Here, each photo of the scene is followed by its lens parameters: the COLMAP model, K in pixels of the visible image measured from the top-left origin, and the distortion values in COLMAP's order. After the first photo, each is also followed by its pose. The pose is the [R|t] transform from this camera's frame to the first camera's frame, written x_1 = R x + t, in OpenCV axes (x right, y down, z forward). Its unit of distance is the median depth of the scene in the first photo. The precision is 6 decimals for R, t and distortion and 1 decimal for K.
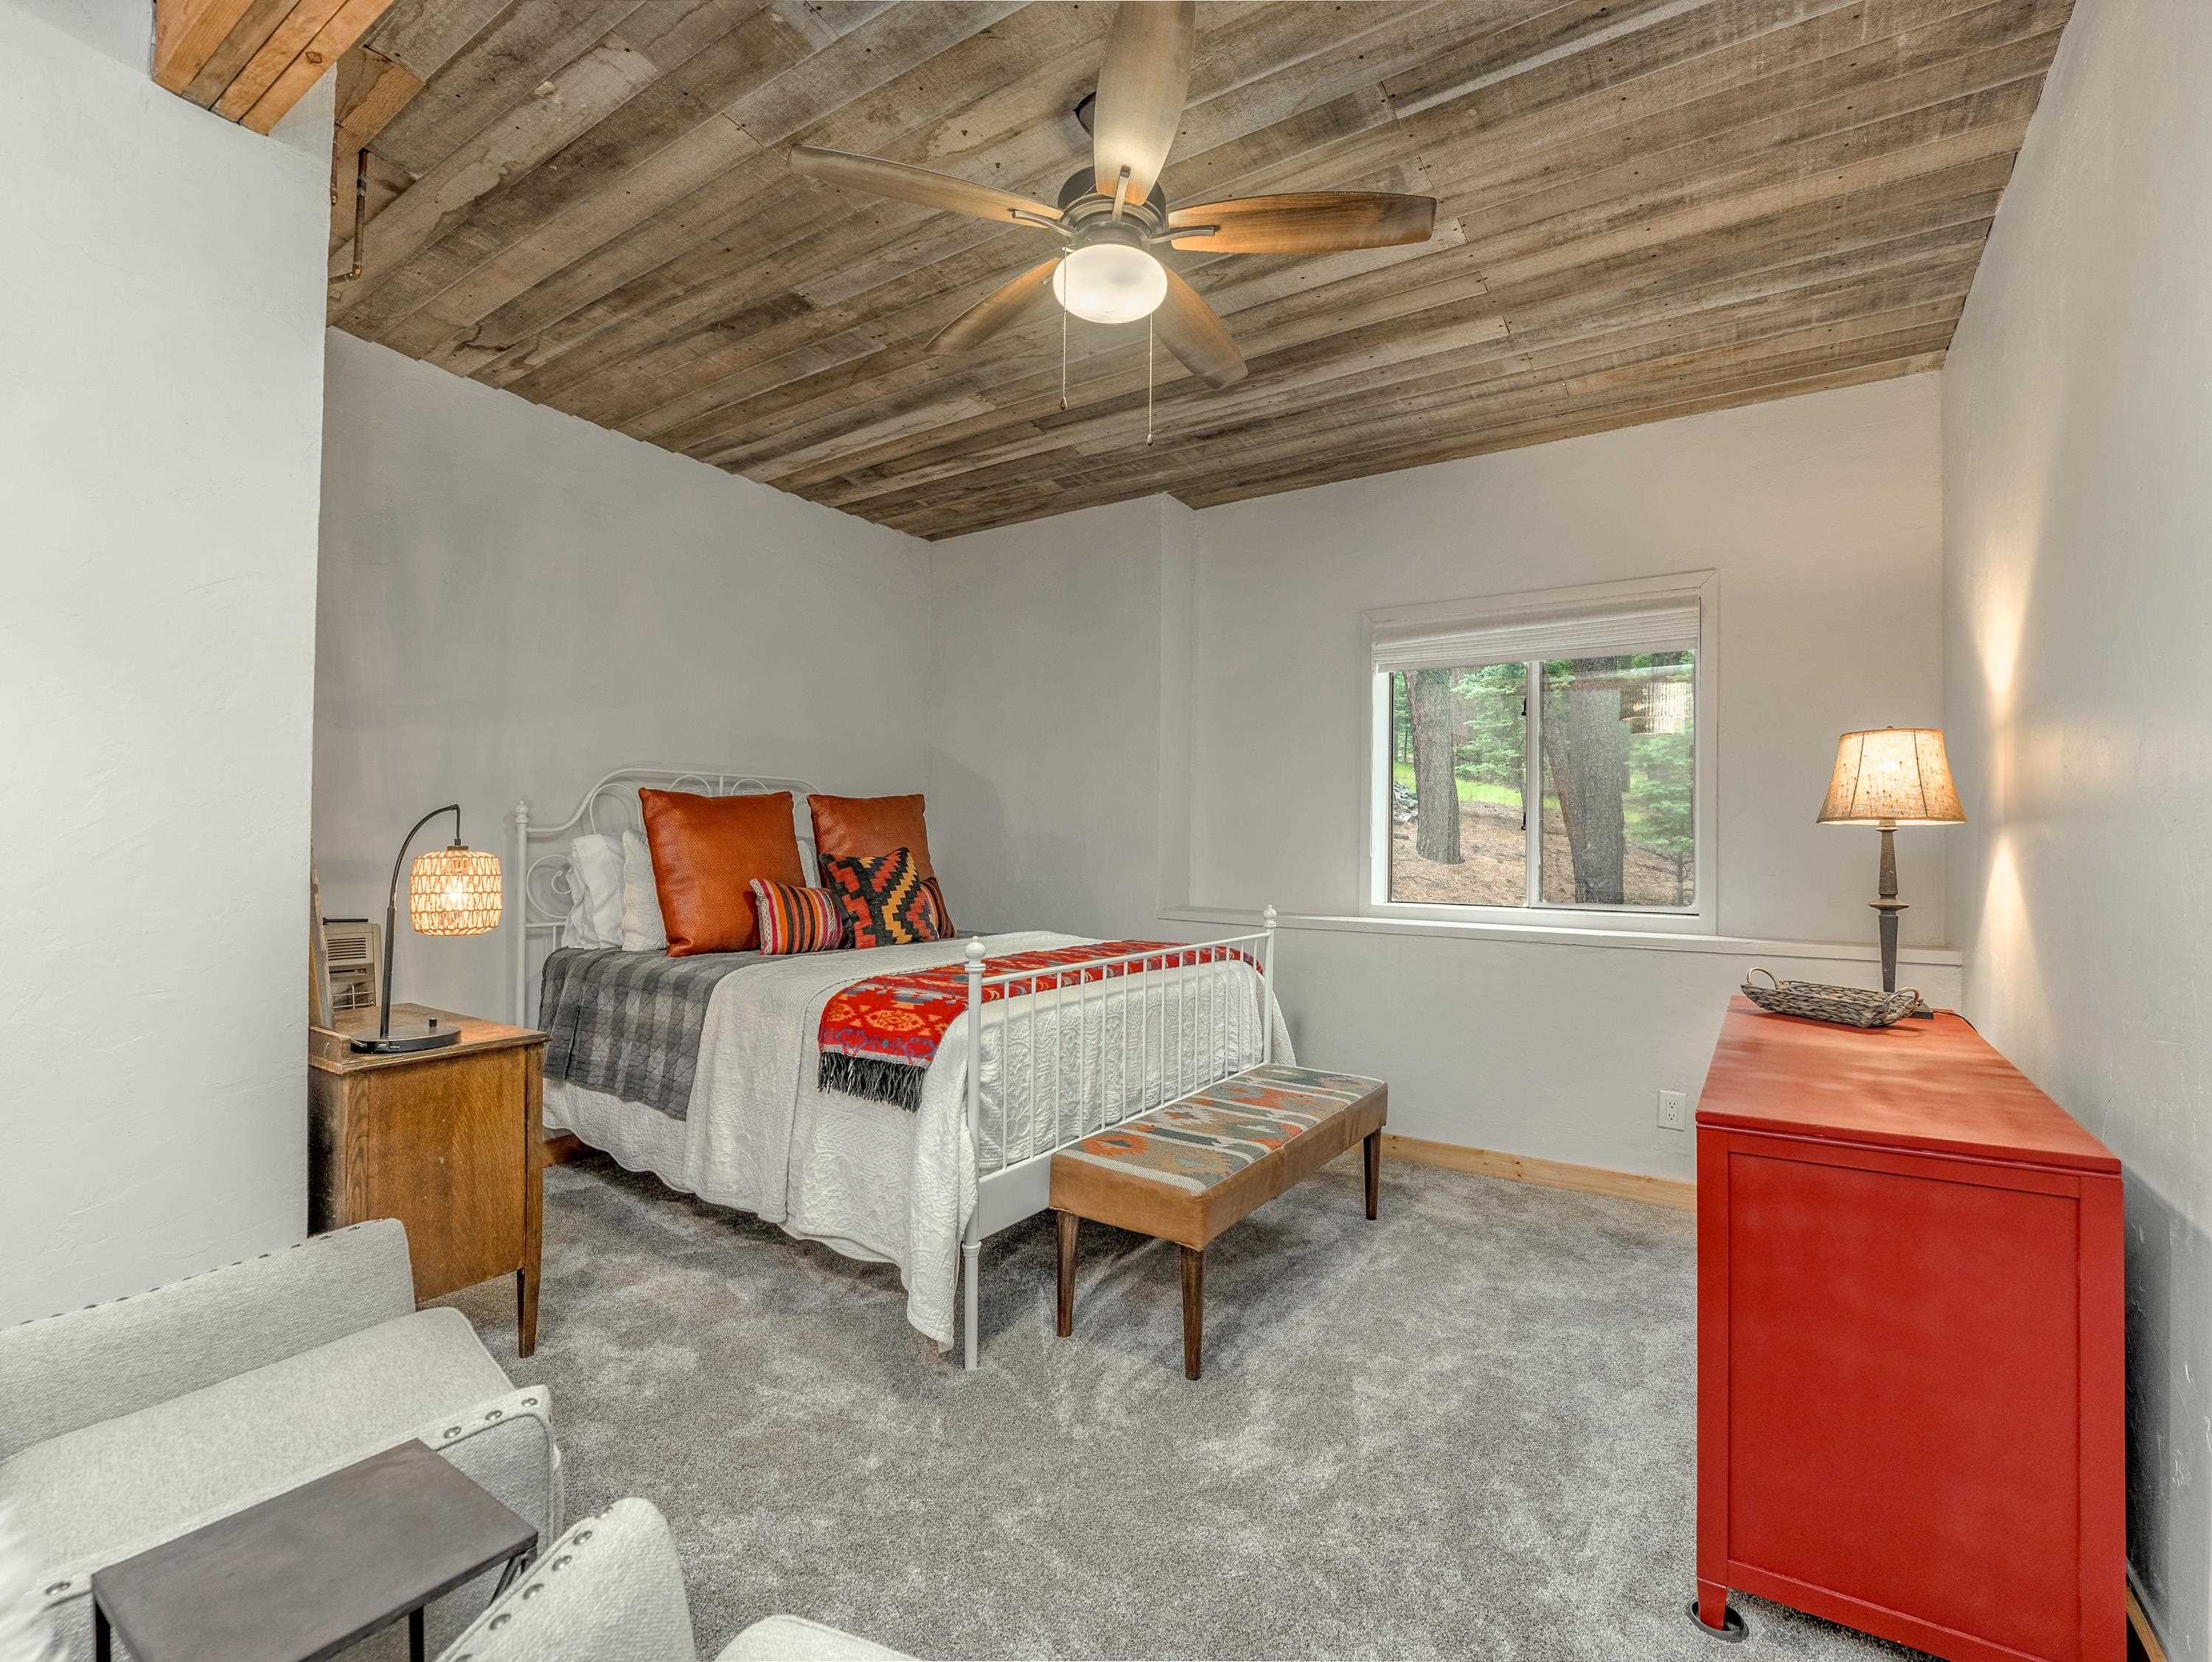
lens RADIAL K [[1011.4, 0, 1106.0], [0, 1011.4, 831.0], [0, 0, 1]] dist [-0.023241, 0.001046]
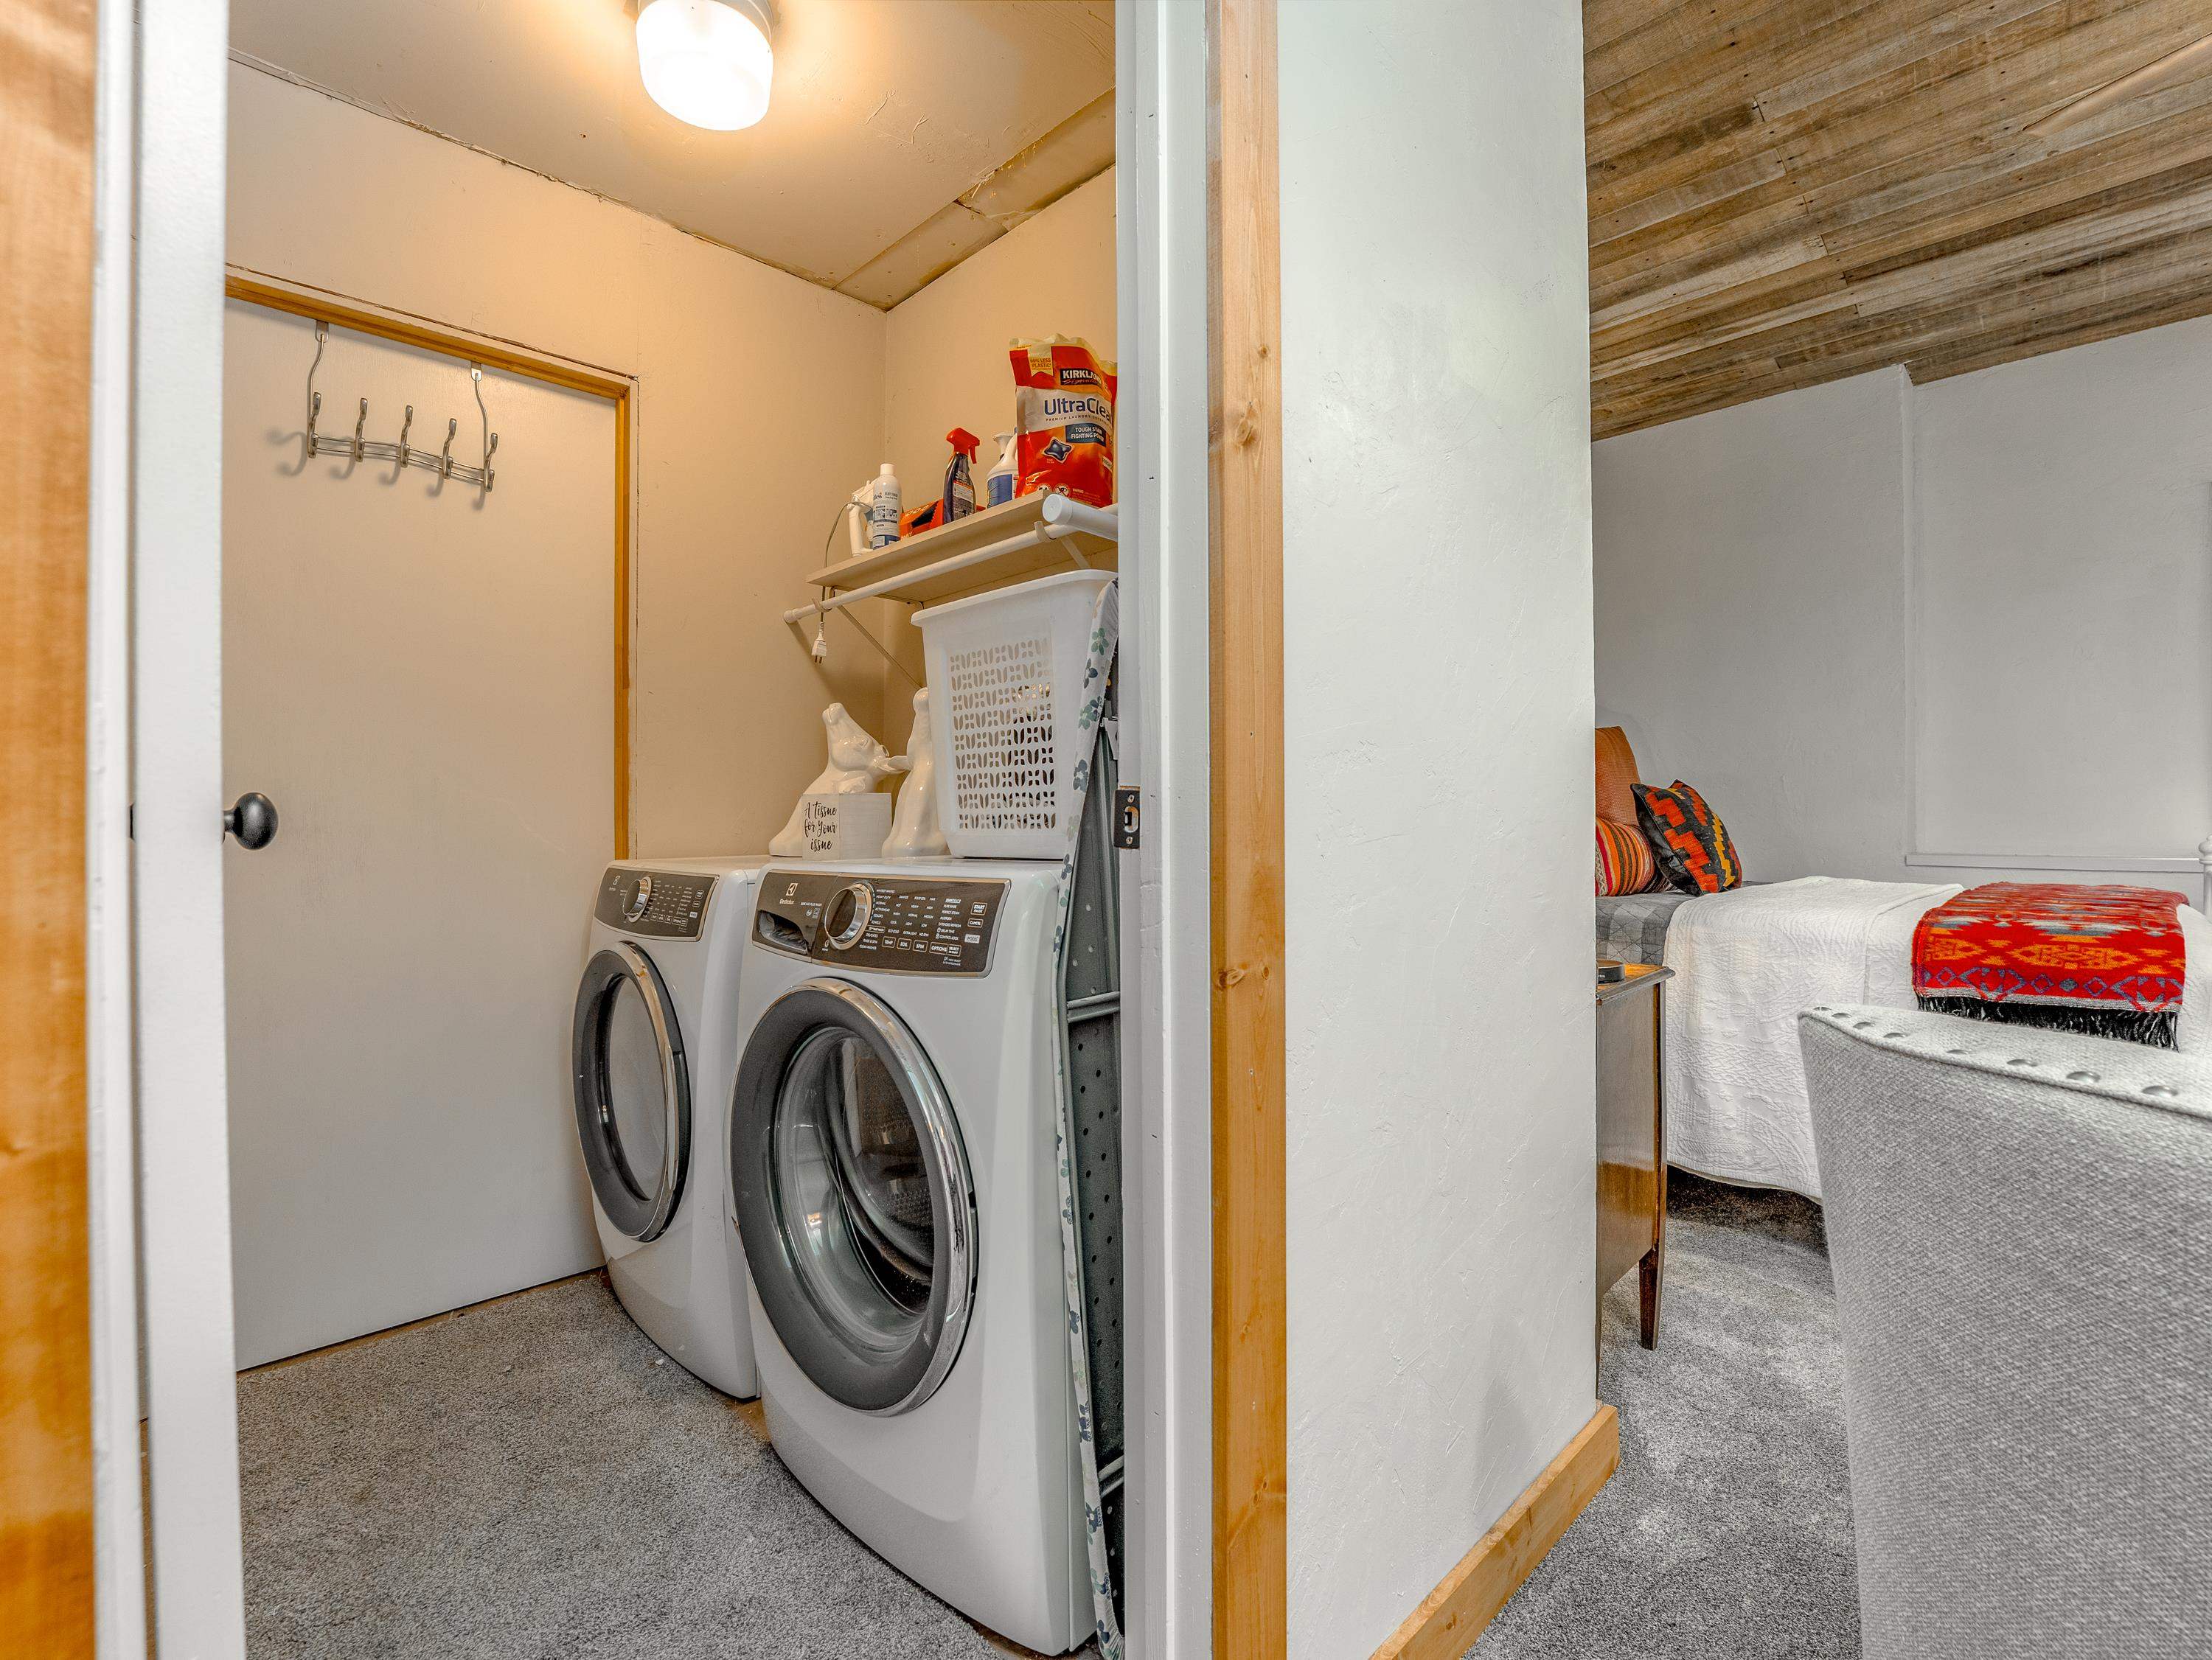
lens RADIAL K [[1011.3, 0, 1106.0], [0, 1011.3, 830.0], [0, 0, 1]] dist [-0.023241, 0.001046]
pose [[0.977222, -0.013276, -0.211806, -0.504507], [0.016147, 0.999800, 0.011834, 0.042001], [0.211606, -0.014984, 0.977240, 0.047741]]
